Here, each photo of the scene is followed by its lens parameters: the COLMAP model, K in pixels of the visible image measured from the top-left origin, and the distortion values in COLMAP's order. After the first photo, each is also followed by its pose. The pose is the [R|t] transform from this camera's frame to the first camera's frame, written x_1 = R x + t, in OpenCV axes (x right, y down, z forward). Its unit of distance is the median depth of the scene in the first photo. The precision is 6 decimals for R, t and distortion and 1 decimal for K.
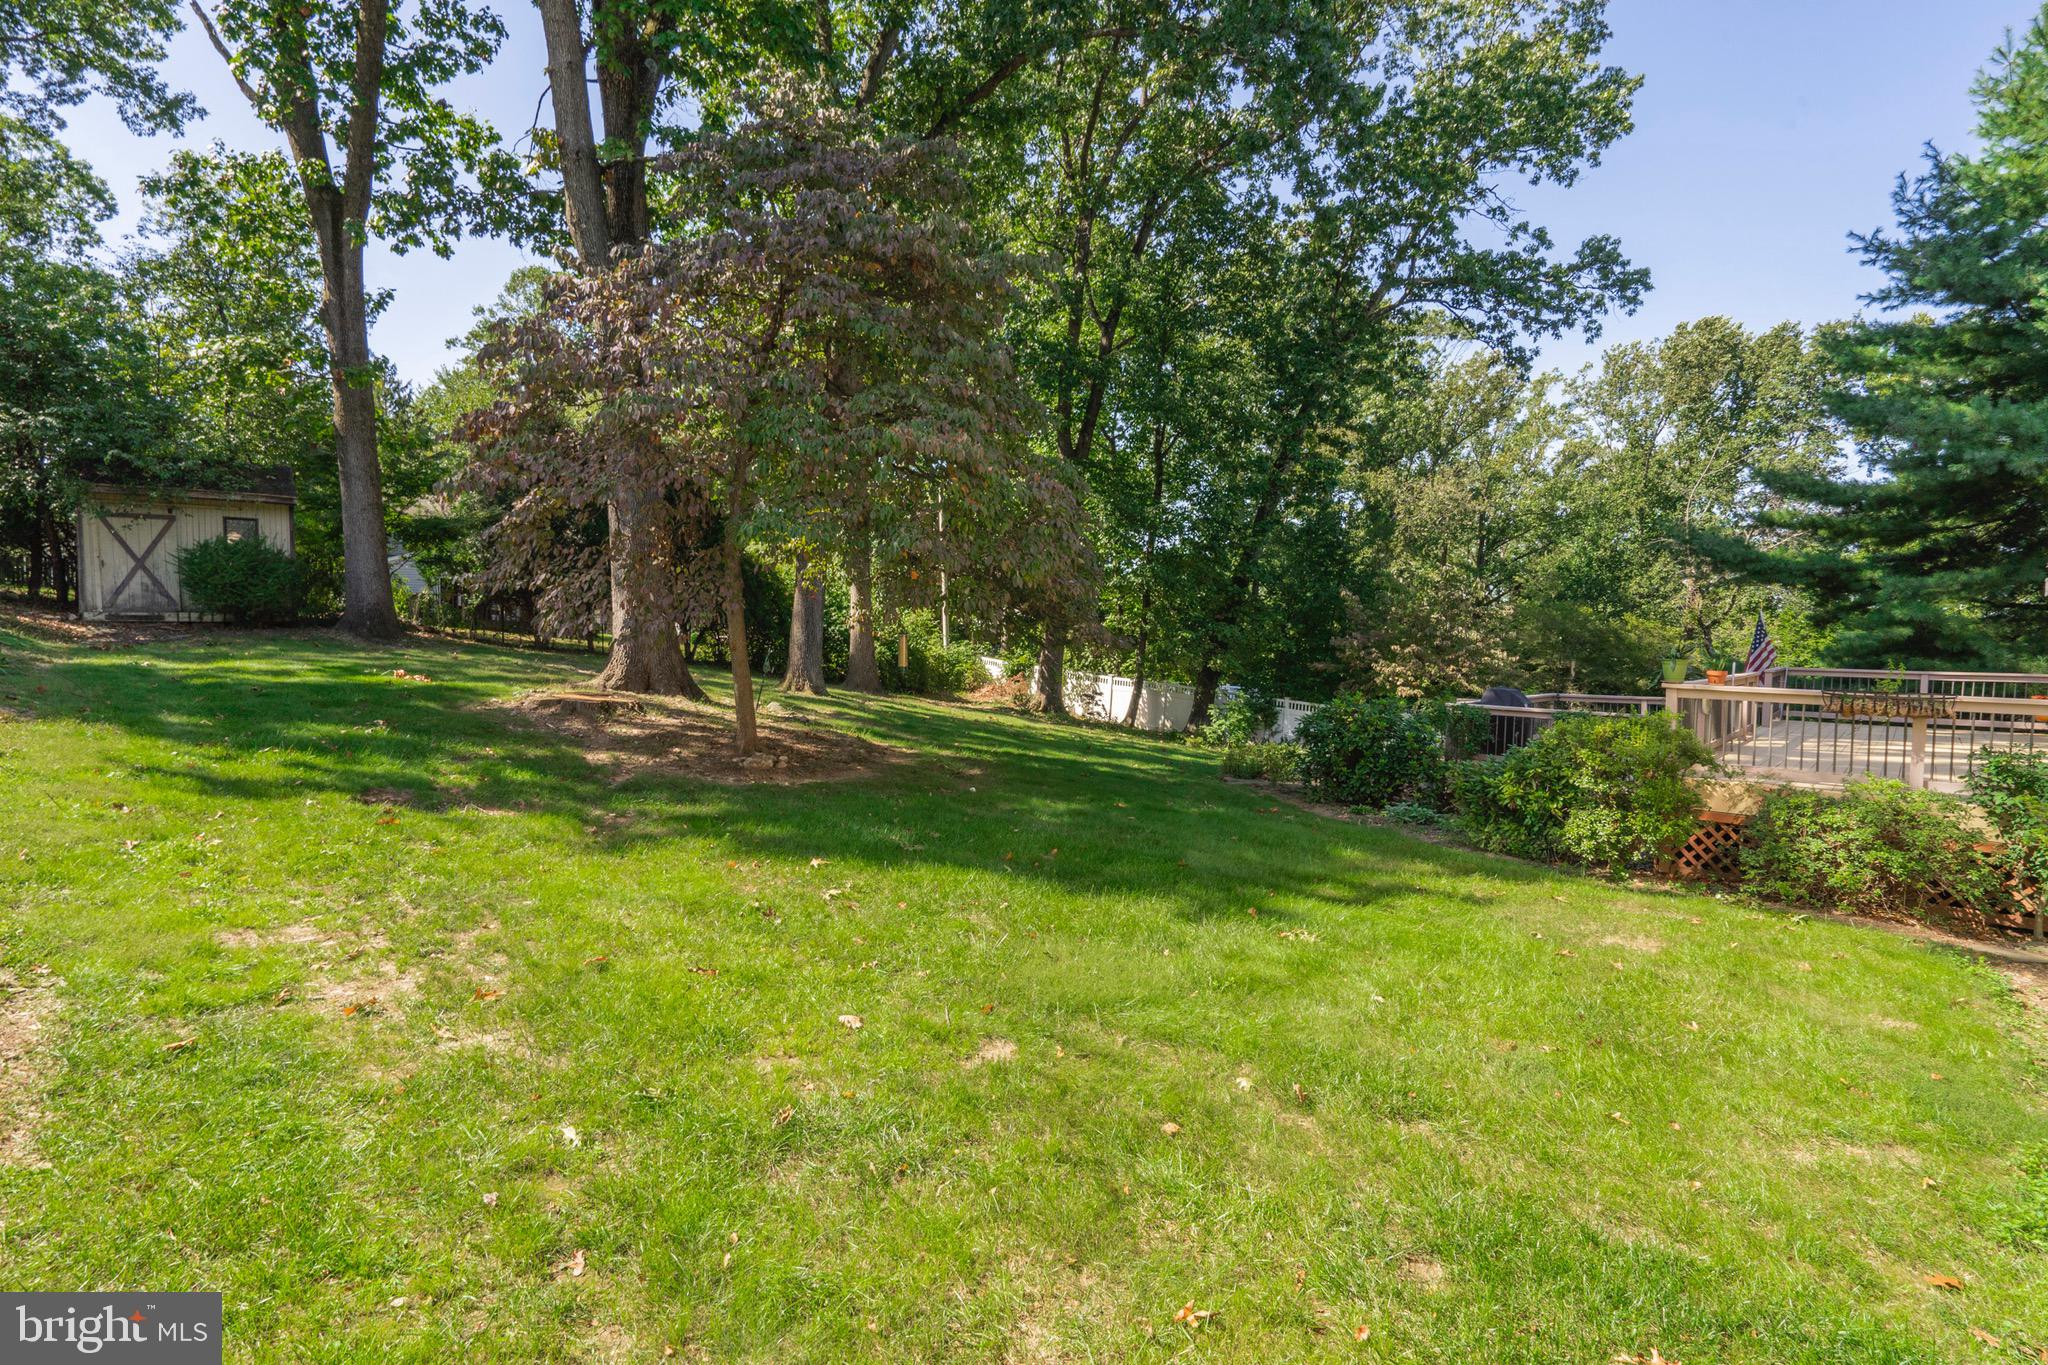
lens RADIAL K [[1022.0, 0, 1034.5], [0, 1022.0, 673.2], [0, 0, 1]] dist [0.000043, 0.000130]
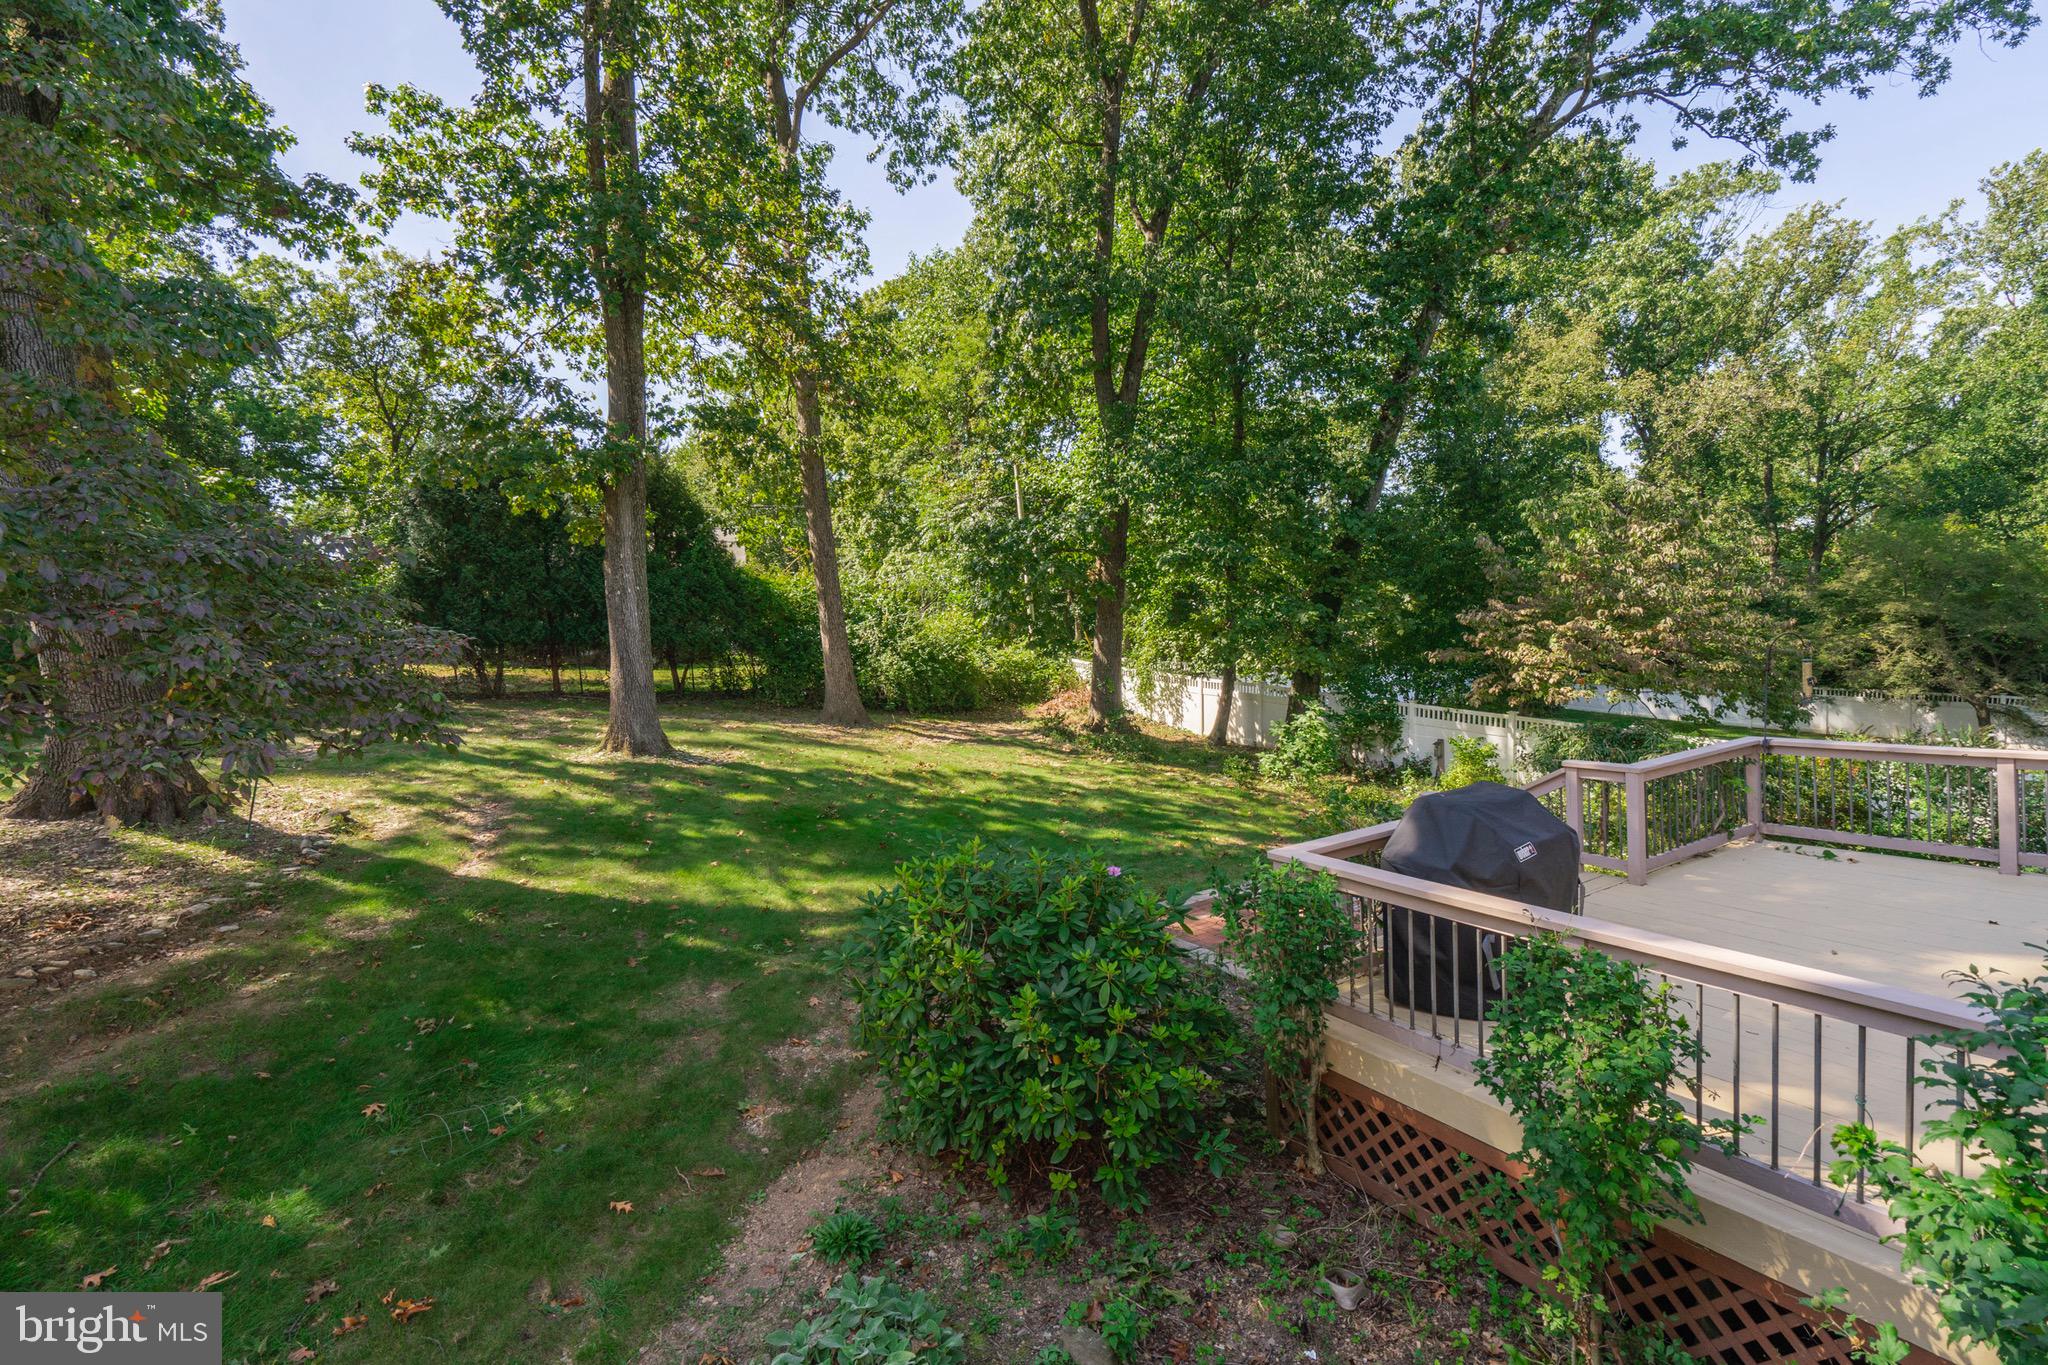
lens RADIAL K [[934.7, 0, 1022.6], [0, 934.7, 662.5], [0, 0, 1]] dist [0.020968, -0.011635]
pose [[0.948449, -0.064003, -0.310401, 0.175010], [0.067144, 0.997743, -0.000564, -0.017028], [0.309736, -0.020307, 0.950606, 0.276933]]
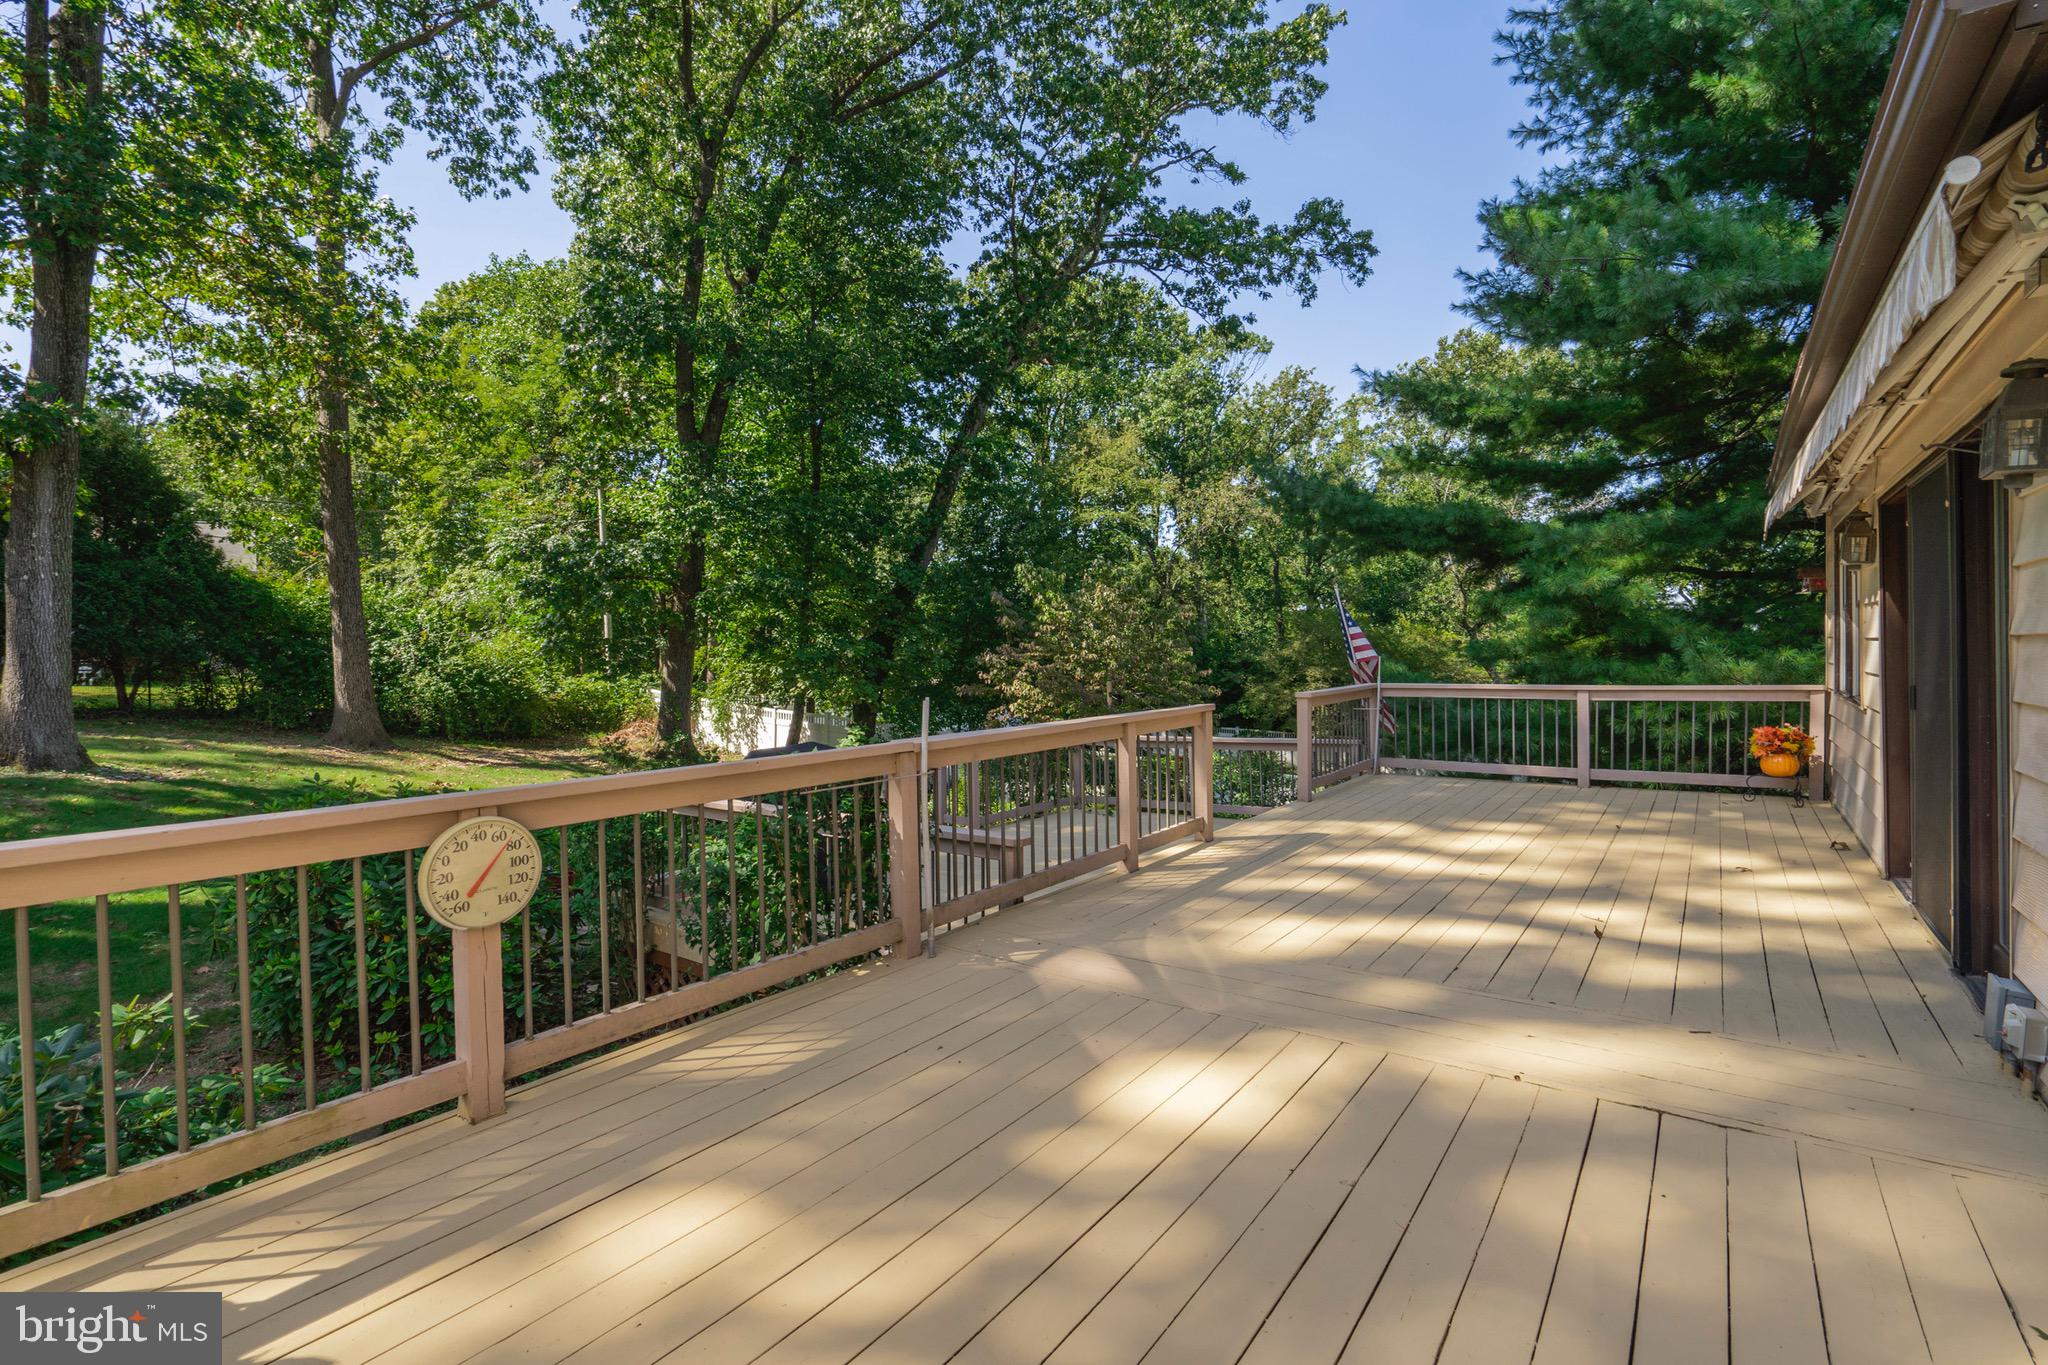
lens RADIAL K [[933.9, 0, 1037.8], [0, 933.9, 650.2], [0, 0, 1]] dist [-0.016351, 0.011945]
pose [[0.995425, -0.033970, 0.089301, 0.228261], [0.037943, 0.998347, -0.043172, -0.002672], [-0.087686, 0.046363, 0.995069, 0.233830]]
